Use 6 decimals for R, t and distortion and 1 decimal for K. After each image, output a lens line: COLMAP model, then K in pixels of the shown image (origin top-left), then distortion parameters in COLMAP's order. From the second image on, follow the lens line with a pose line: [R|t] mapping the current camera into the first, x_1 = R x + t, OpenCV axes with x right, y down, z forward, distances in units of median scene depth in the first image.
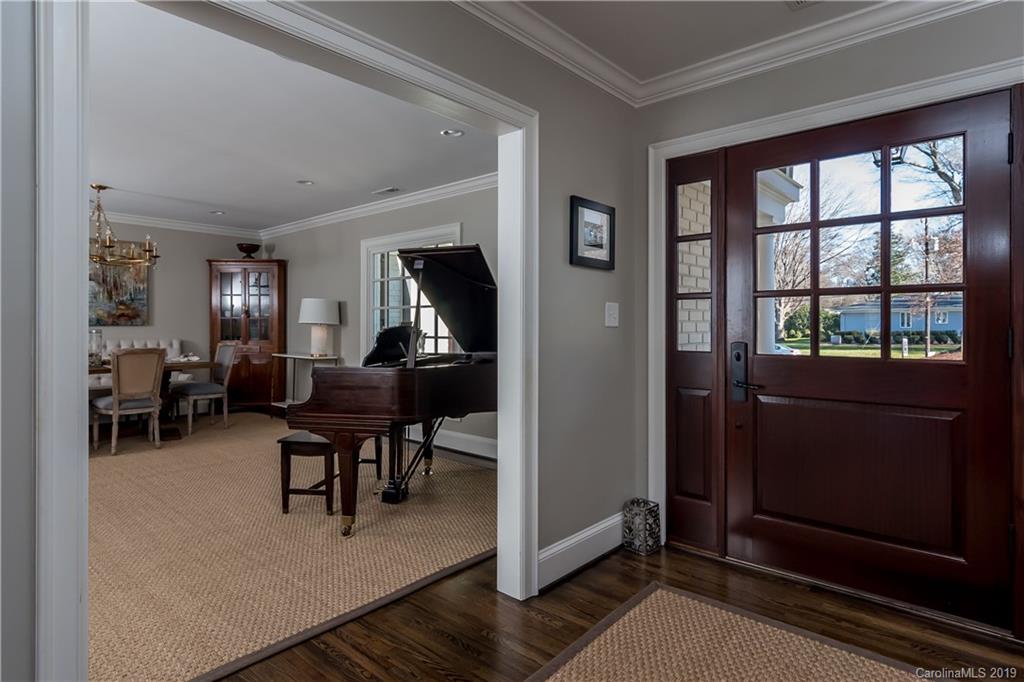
lens RADIAL K [[556.0, 0, 510.0], [0, 556.0, 325.1], [0, 0, 1]] dist [0.002721, -0.000427]
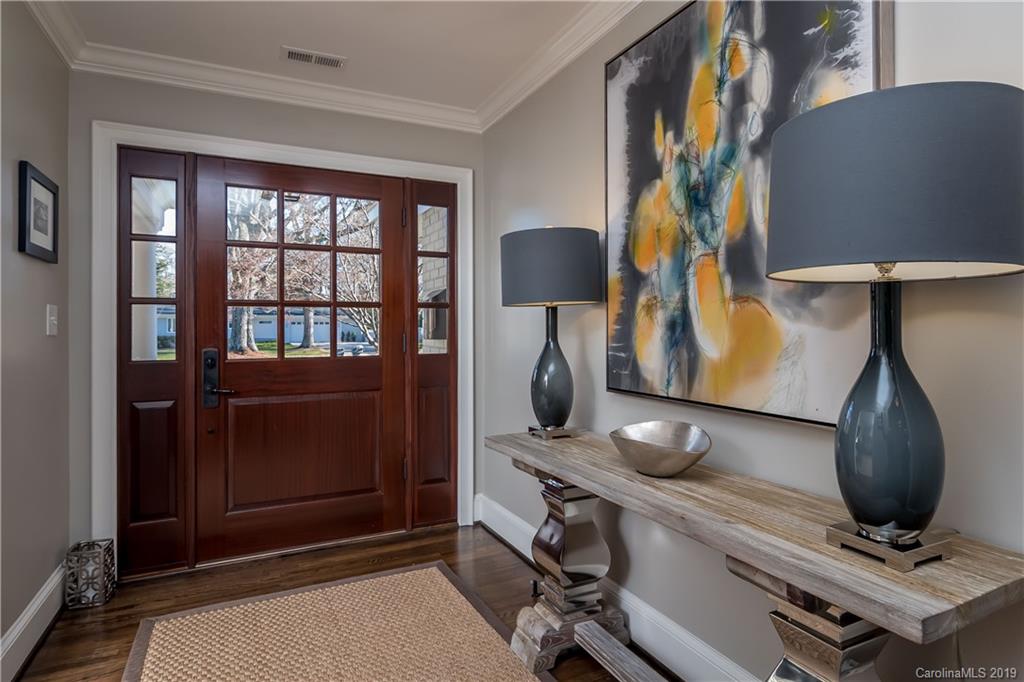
lens RADIAL K [[556.0, 0, 502.3], [0, 556.0, 323.9], [0, 0, 1]] dist [0.002721, -0.000427]
pose [[0.386798, 0.005134, 0.922150, -0.314815], [0.001307, 0.999980, -0.006115, -0.007899], [-0.922163, 0.003570, 0.386784, 0.109358]]
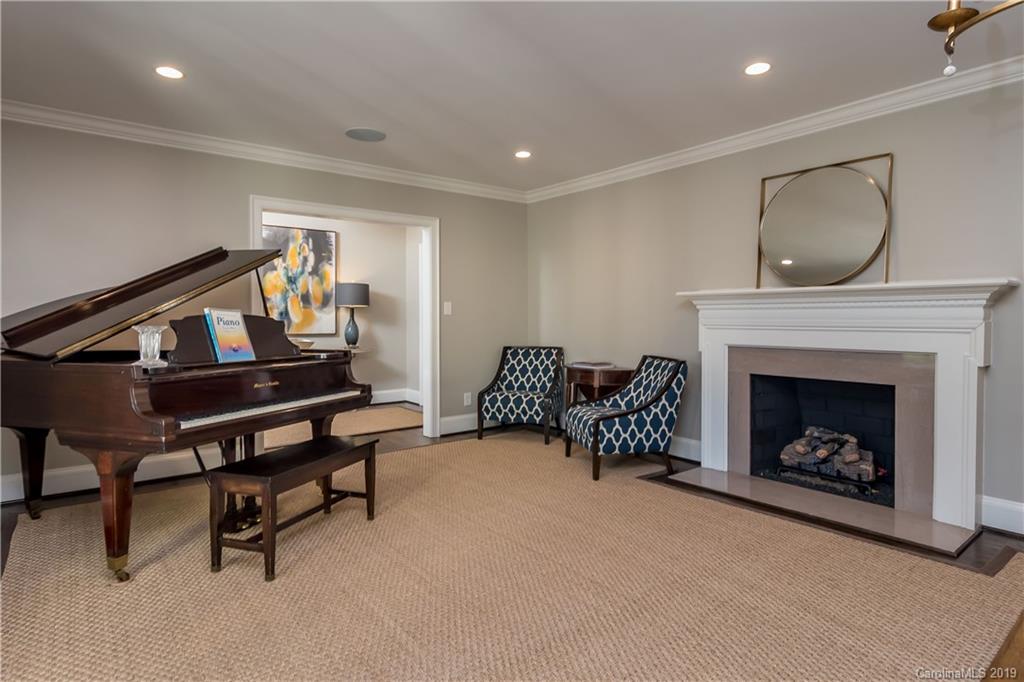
lens RADIAL K [[556.0, 0, 511.6], [0, 556.0, 324.0], [0, 0, 1]] dist [0.002721, -0.000427]
pose [[-0.986428, -0.000176, 0.164192, -0.702869], [0.001249, 0.999962, 0.008573, 0.005126], [-0.164187, 0.008662, -0.986391, 1.428818]]
